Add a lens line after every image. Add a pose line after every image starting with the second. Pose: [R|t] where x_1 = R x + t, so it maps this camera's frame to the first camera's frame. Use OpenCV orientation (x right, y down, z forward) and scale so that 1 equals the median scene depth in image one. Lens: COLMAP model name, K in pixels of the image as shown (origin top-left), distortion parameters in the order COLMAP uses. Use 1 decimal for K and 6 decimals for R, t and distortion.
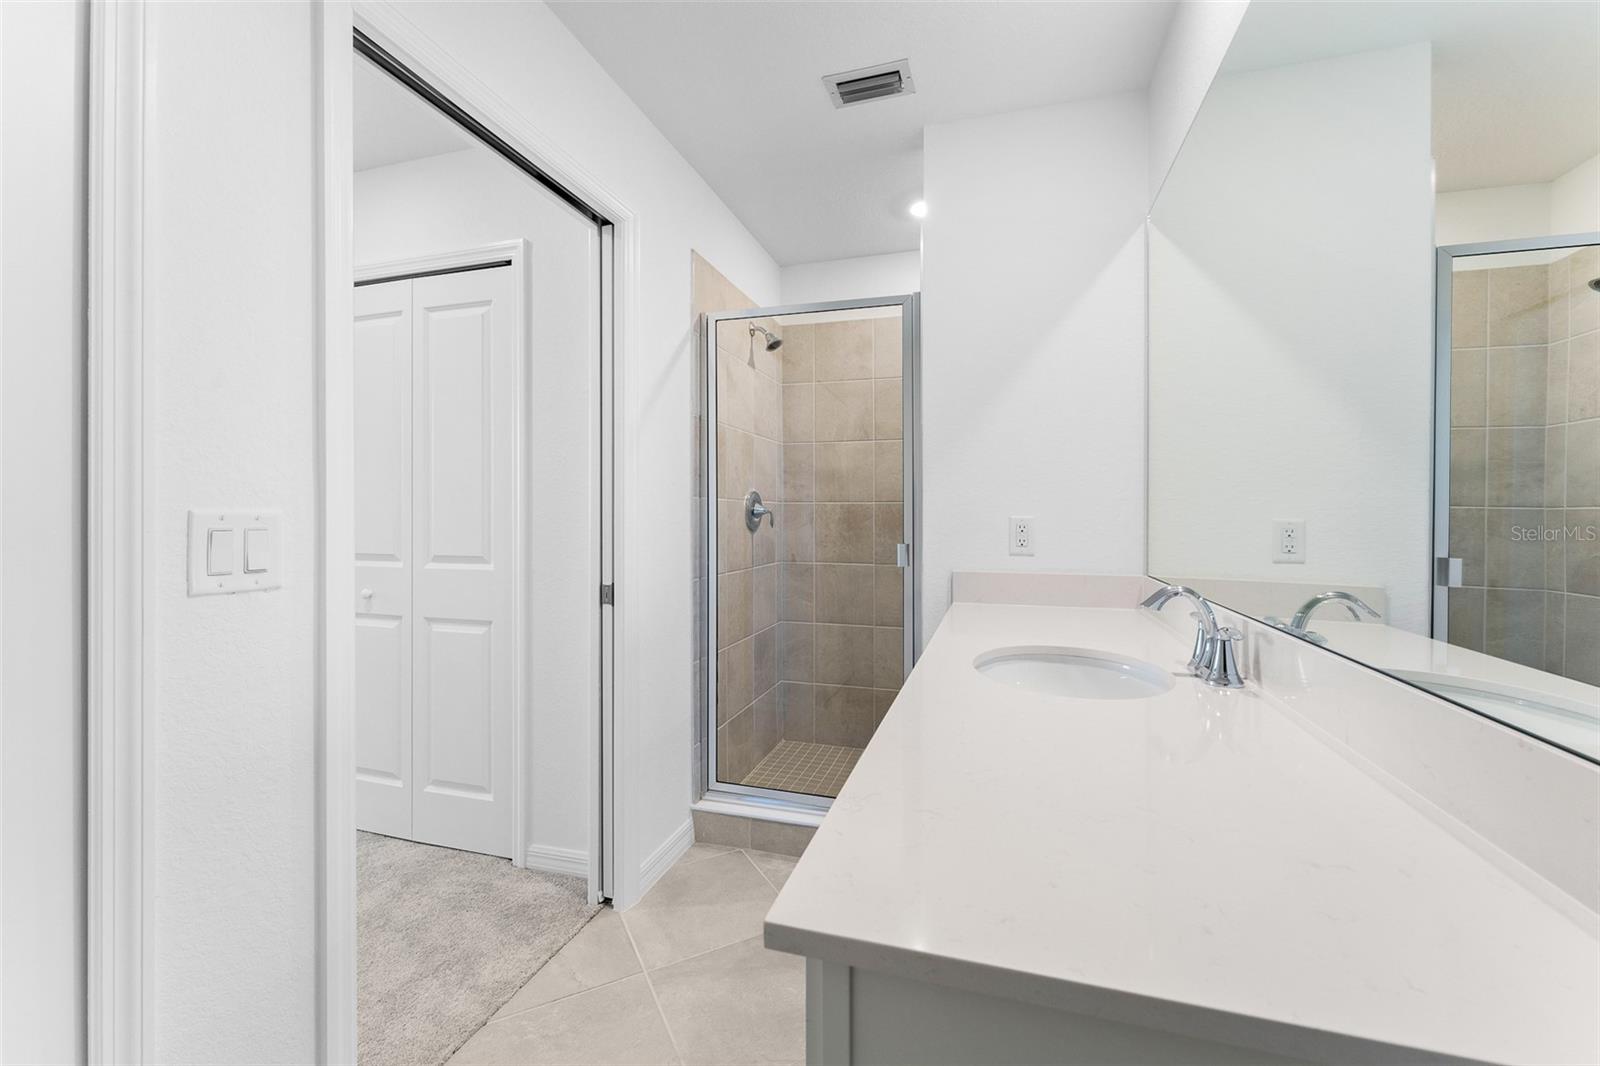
lens RADIAL K [[646.4, 0, 782.0], [0, 646.4, 509.1], [0, 0, 1]] dist [0.001818, 0.000086]
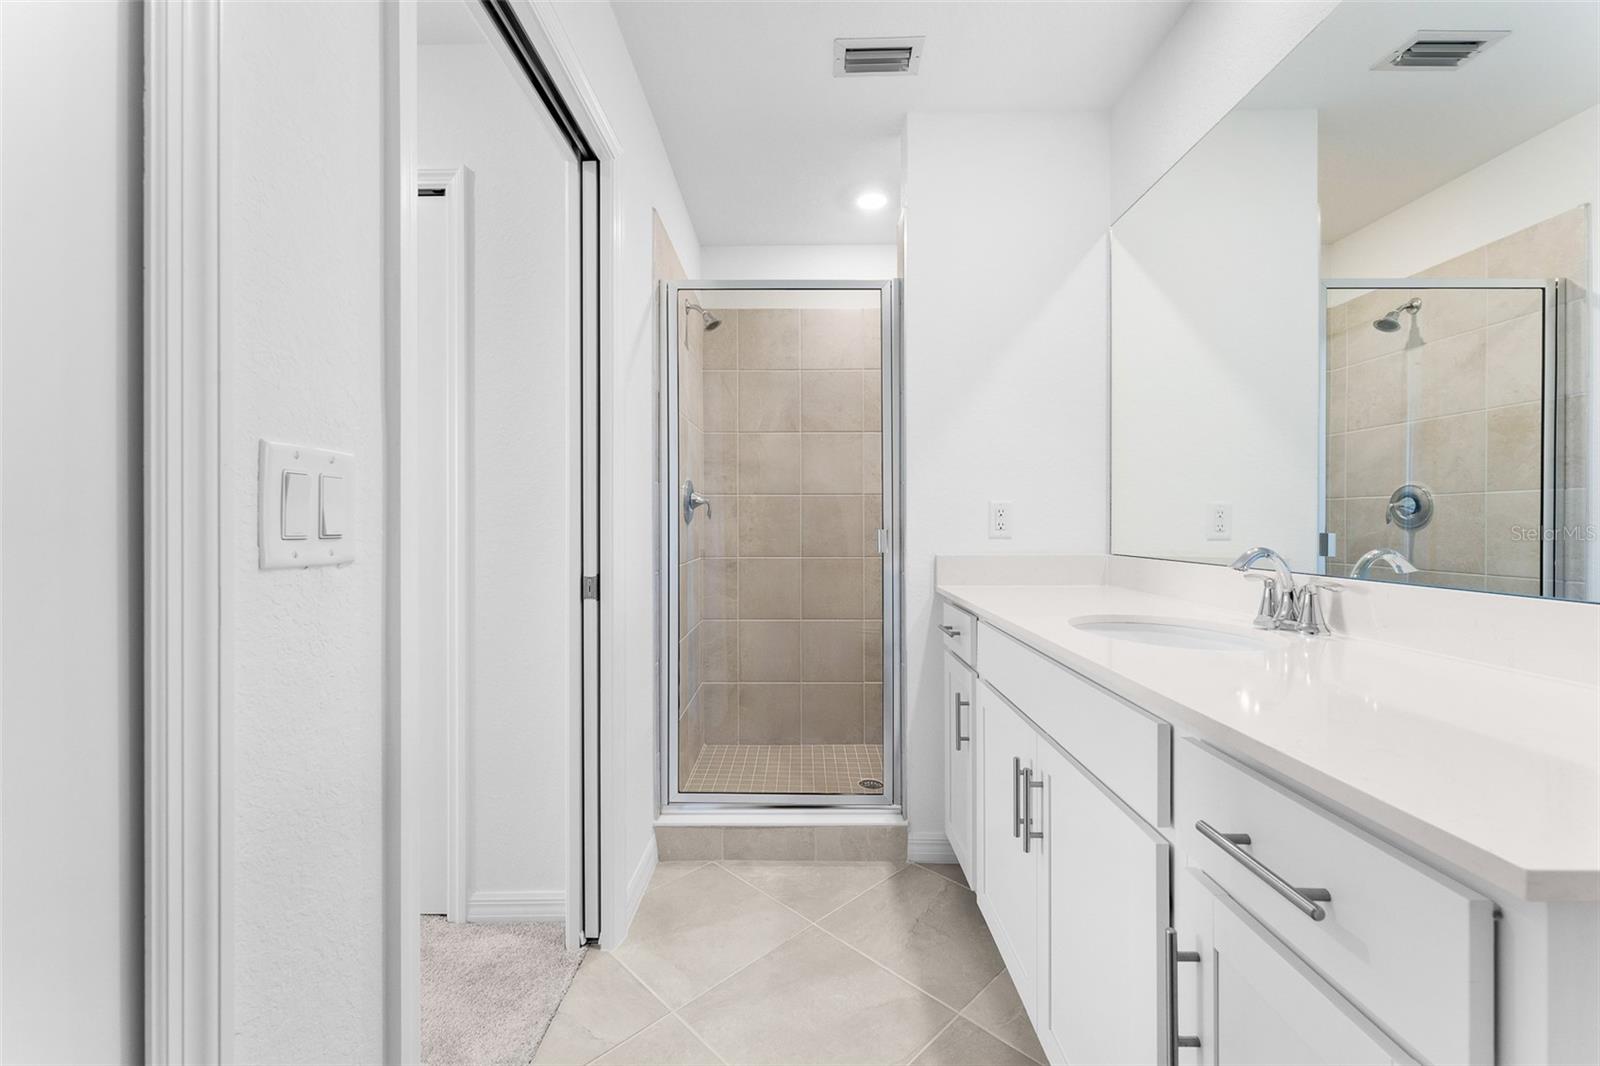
lens RADIAL K [[646.4, 0, 786.3], [0, 646.4, 515.7], [0, 0, 1]] dist [0.001818, 0.000086]
pose [[0.960181, -0.000604, 0.279379, -0.232532], [0.000484, 1.000000, 0.000500, 0.031687], [-0.279379, -0.000345, 0.960181, 0.085648]]
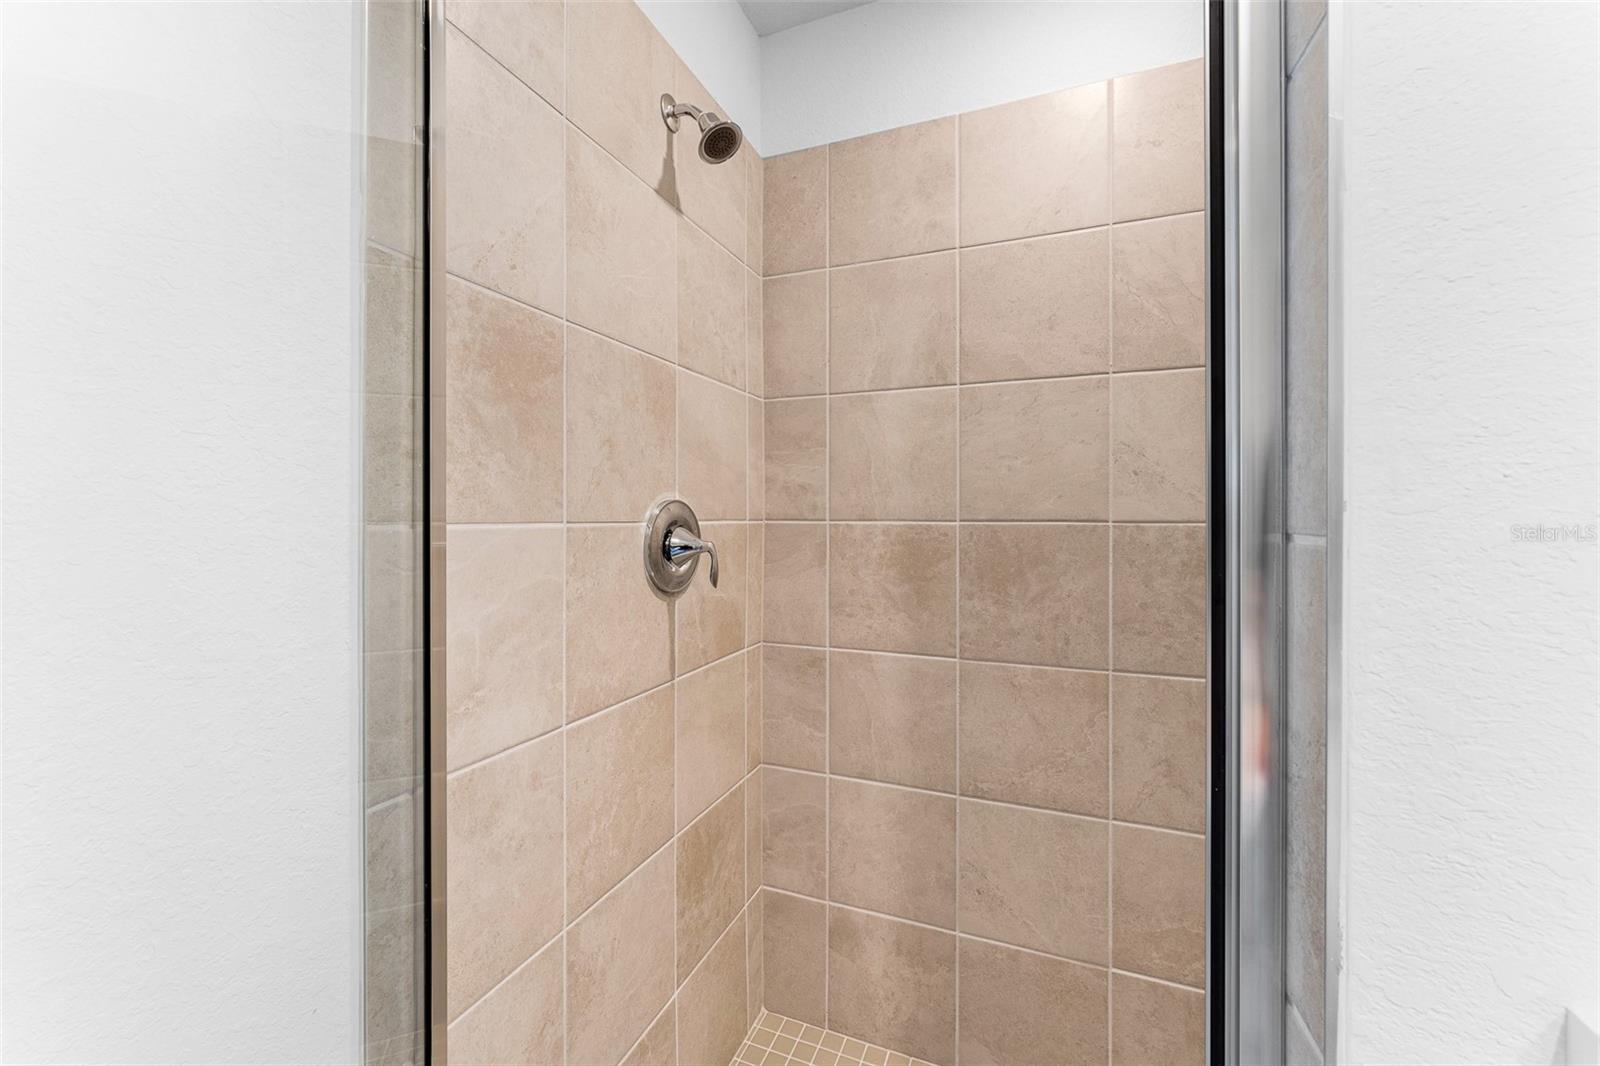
lens RADIAL K [[646.4, 0, 786.5], [0, 646.4, 516.6], [0, 0, 1]] dist [0.001818, 0.000086]
pose [[0.997872, 0.000278, -0.065202, 0.078472], [0.000182, 0.999975, 0.007043, -0.026586], [0.065203, -0.007040, 0.997847, 0.812965]]
